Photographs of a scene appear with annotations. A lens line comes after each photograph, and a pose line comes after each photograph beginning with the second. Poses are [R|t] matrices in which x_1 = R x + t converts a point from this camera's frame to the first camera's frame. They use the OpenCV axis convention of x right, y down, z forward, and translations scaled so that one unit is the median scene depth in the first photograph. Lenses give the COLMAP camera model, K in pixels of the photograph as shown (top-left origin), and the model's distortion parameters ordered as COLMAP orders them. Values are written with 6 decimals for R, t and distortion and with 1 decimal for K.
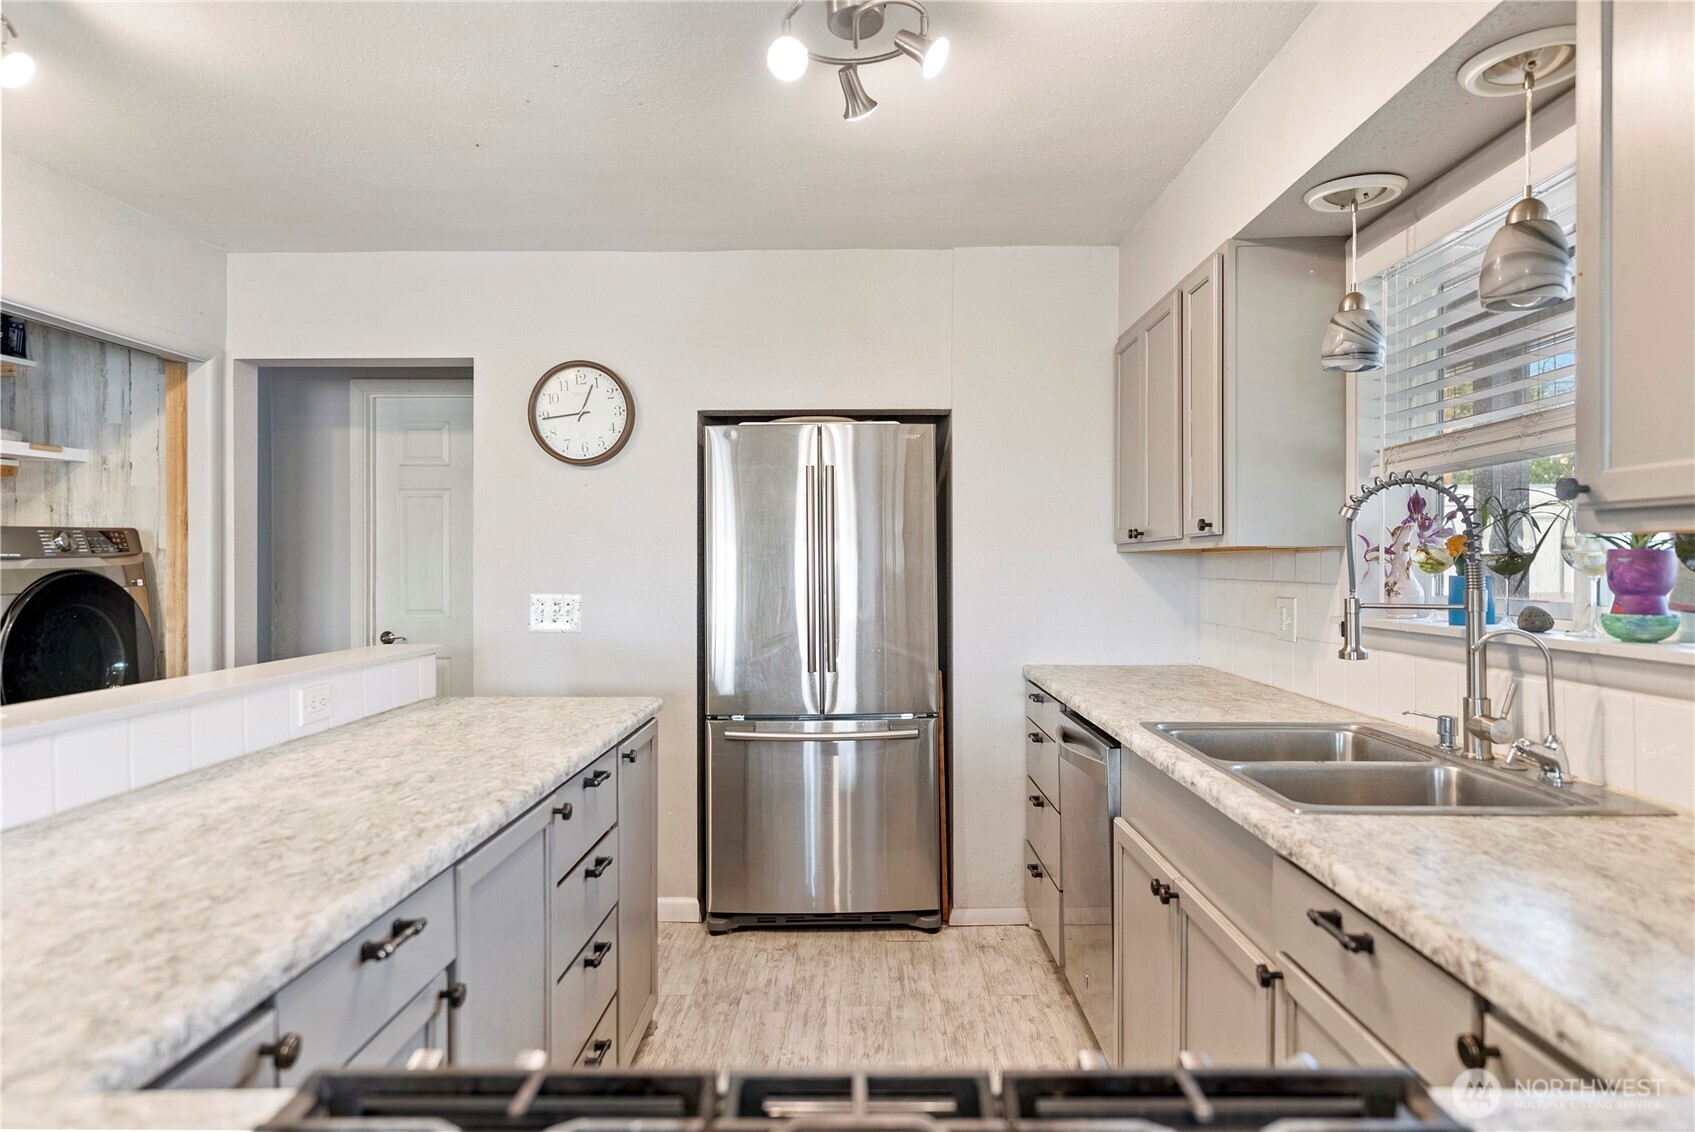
lens RADIAL K [[1012.0, 0, 847.5], [0, 1012.0, 566.0], [0, 0, 1]] dist [0.002050, 0.000713]
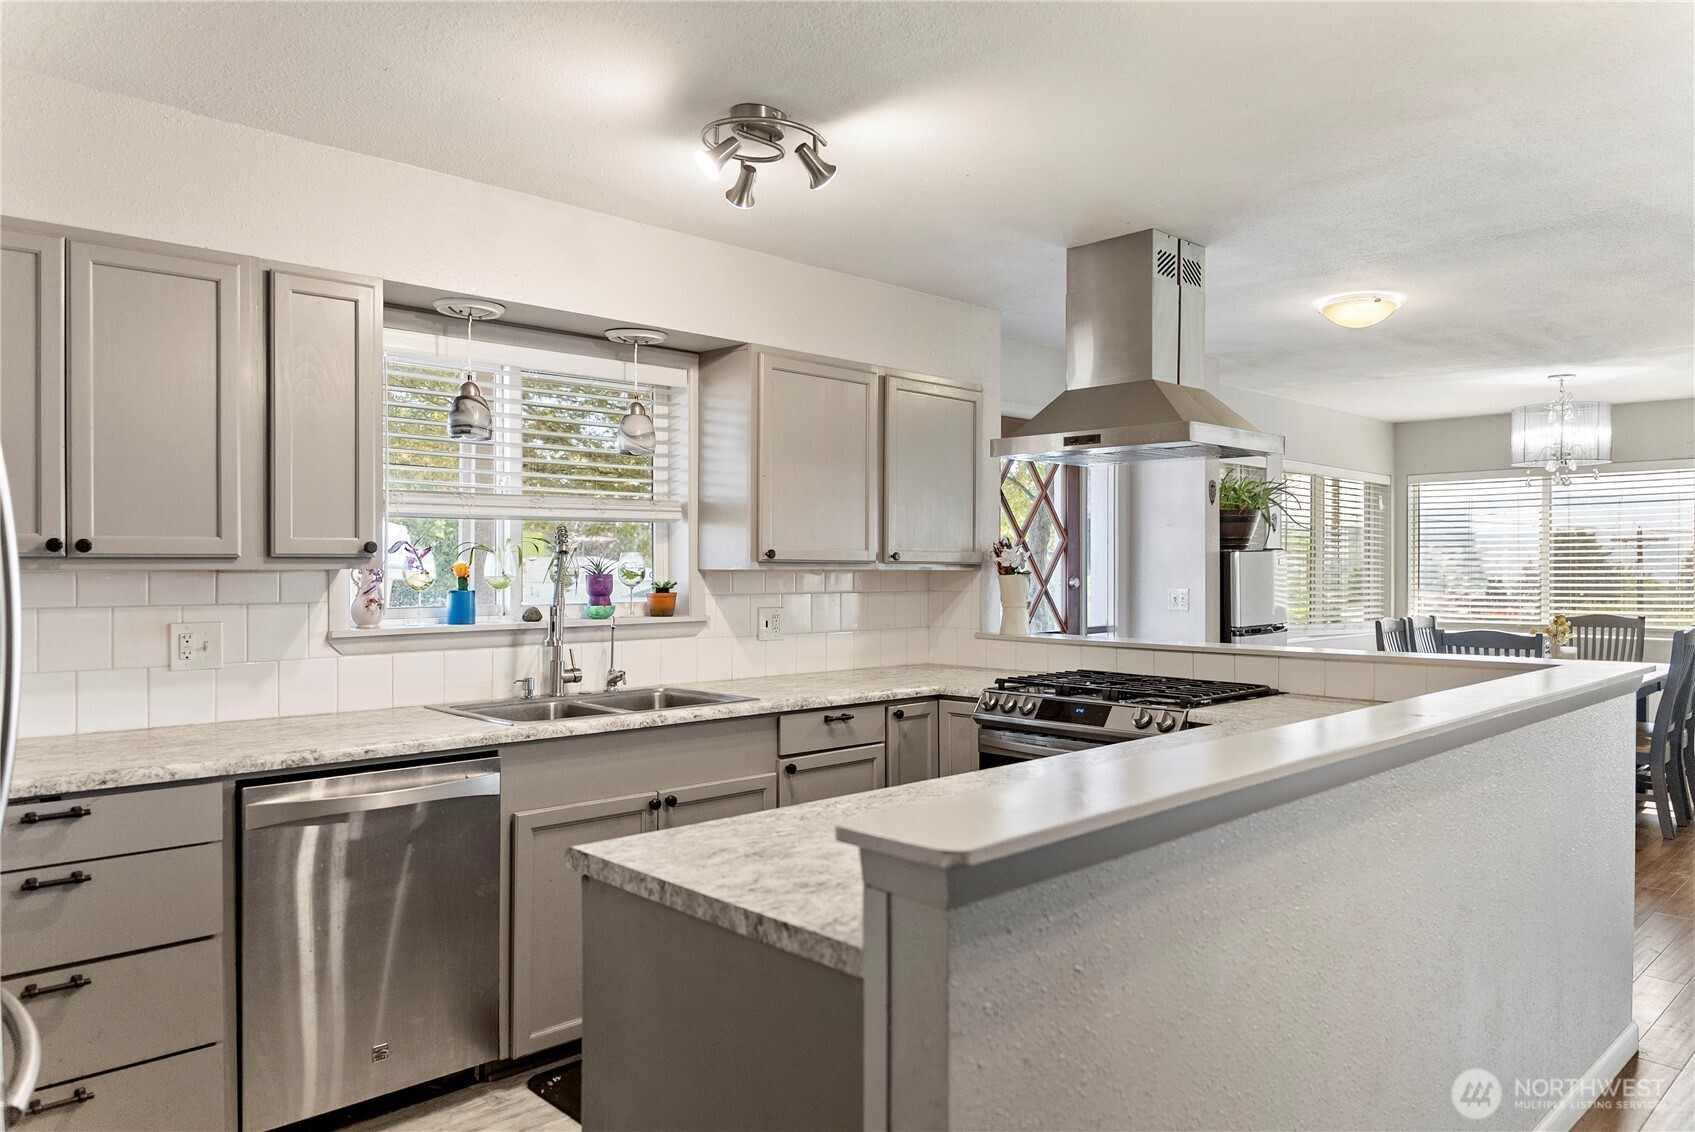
lens RADIAL K [[1141.2, 0, 847.5], [0, 1141.2, 566.0], [0, 0, 1]] dist [-0.013959, -0.005817]
pose [[-0.699248, 0.001998, 0.714877, -1.036886], [0.003010, 0.999995, 0.000149, -0.027225], [-0.714873, 0.002256, -0.699251, 1.891552]]
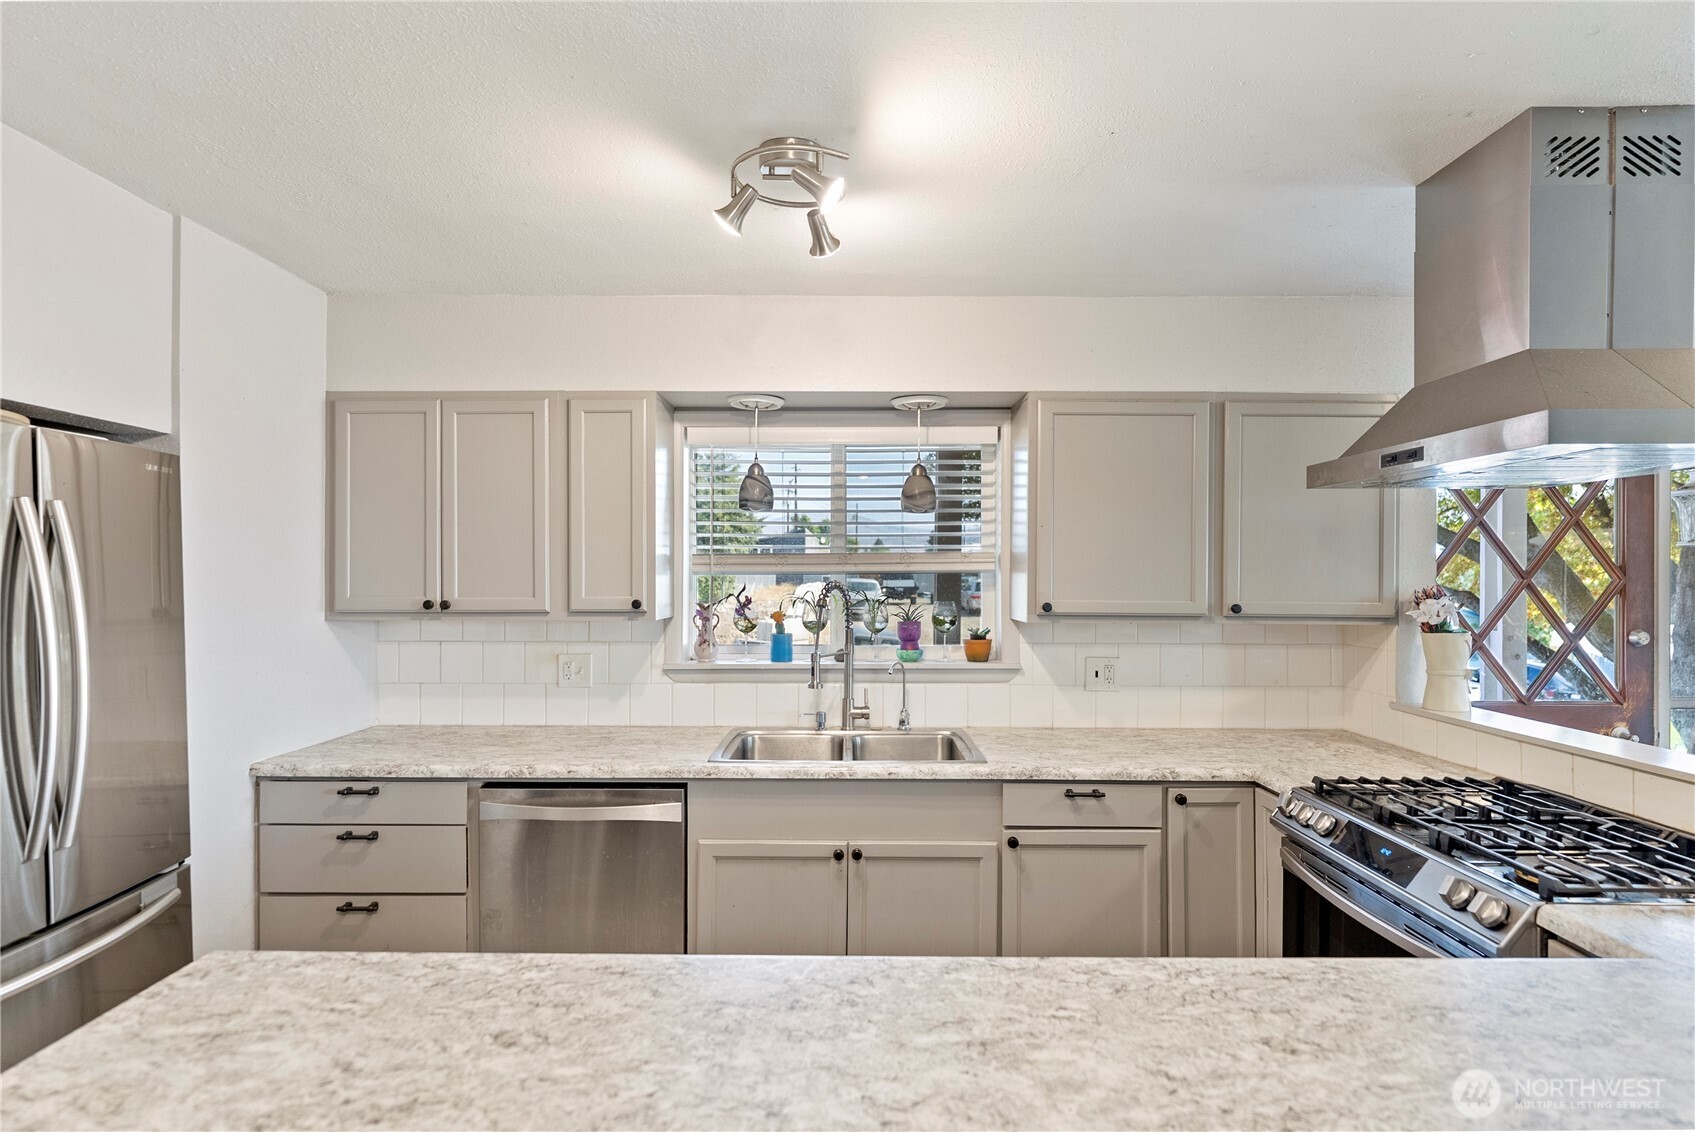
lens RADIAL K [[810.4, 0, 842.8], [0, 810.4, 576.6], [0, 0, 1]] dist [-0.000187, -0.000051]
pose [[-0.004548, 0.003463, 0.999984, -0.883611], [0.001254, 0.999993, -0.003458, -0.093684], [-0.999989, 0.001239, -0.004552, 0.965790]]
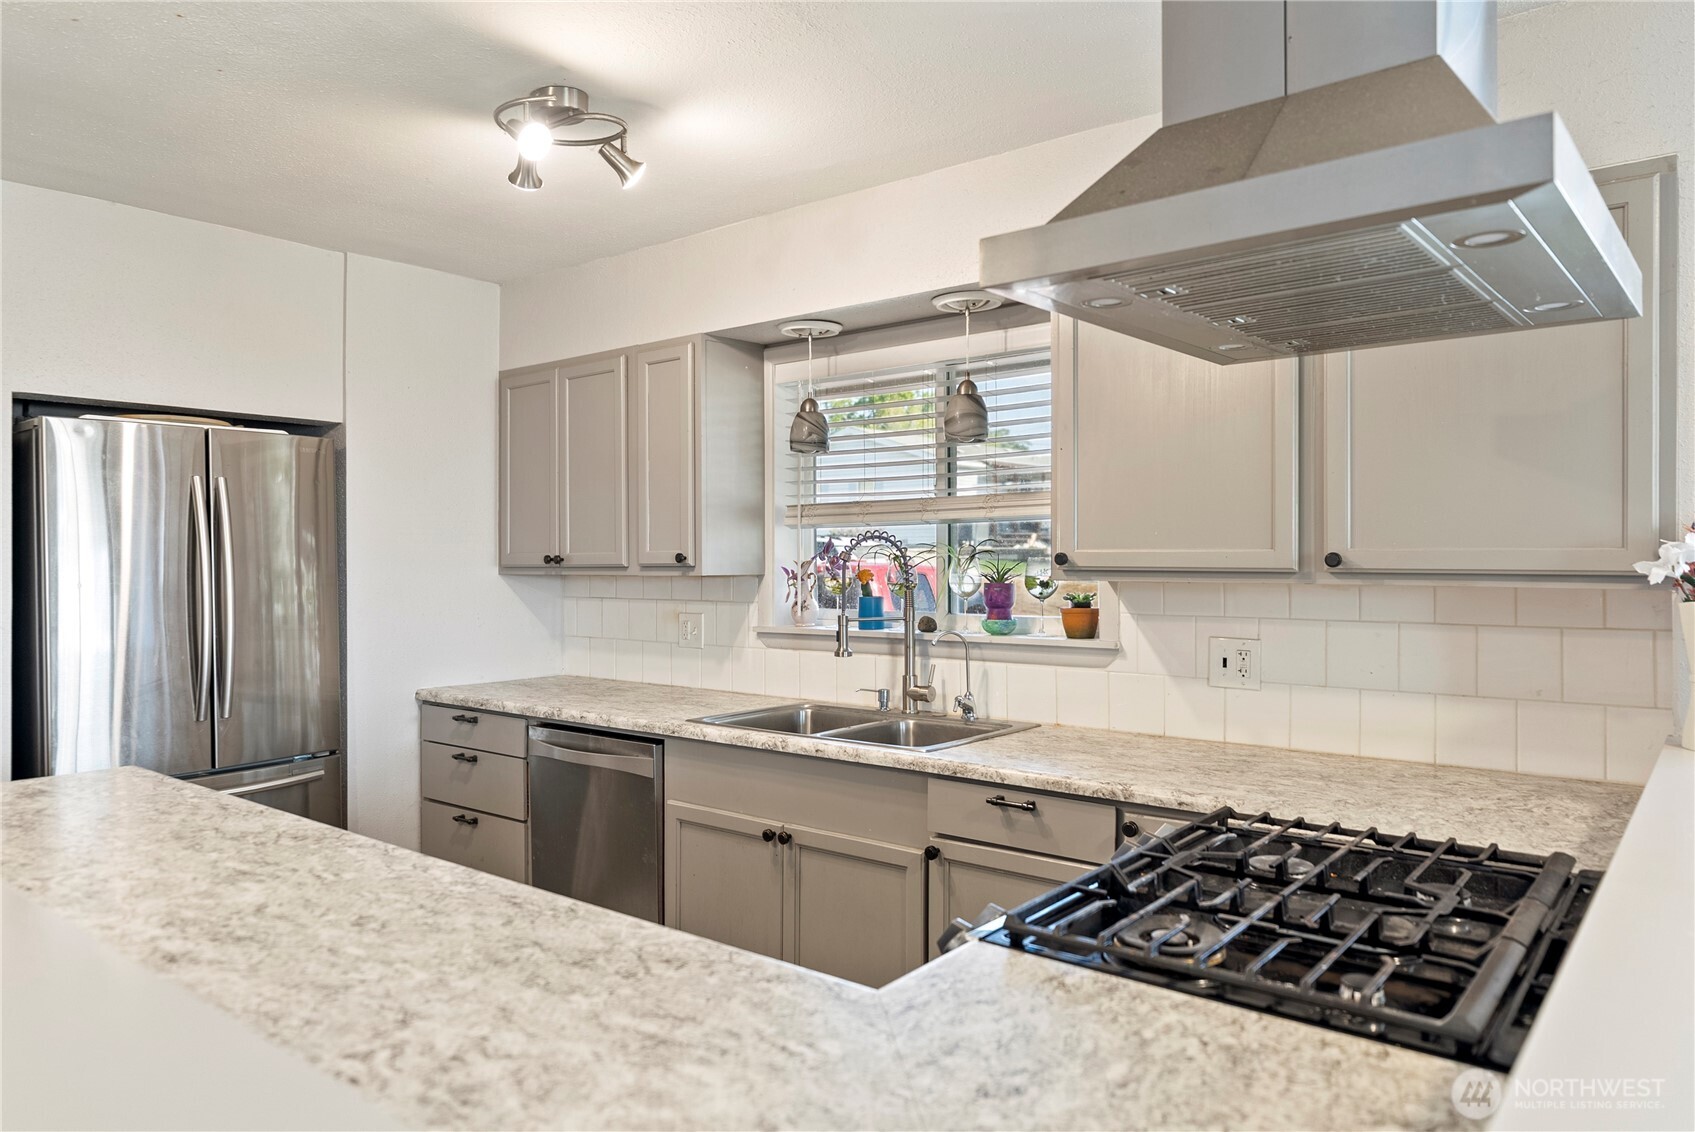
lens RADIAL K [[1111.8, 0, 844.8], [0, 1111.8, 558.5], [0, 0, 1]] dist [-0.000802, -0.000281]
pose [[0.618855, 0.001139, 0.785505, -0.769719], [0.003869, 0.999982, -0.004498, -0.043335], [-0.785496, 0.005823, 0.618839, 0.001381]]
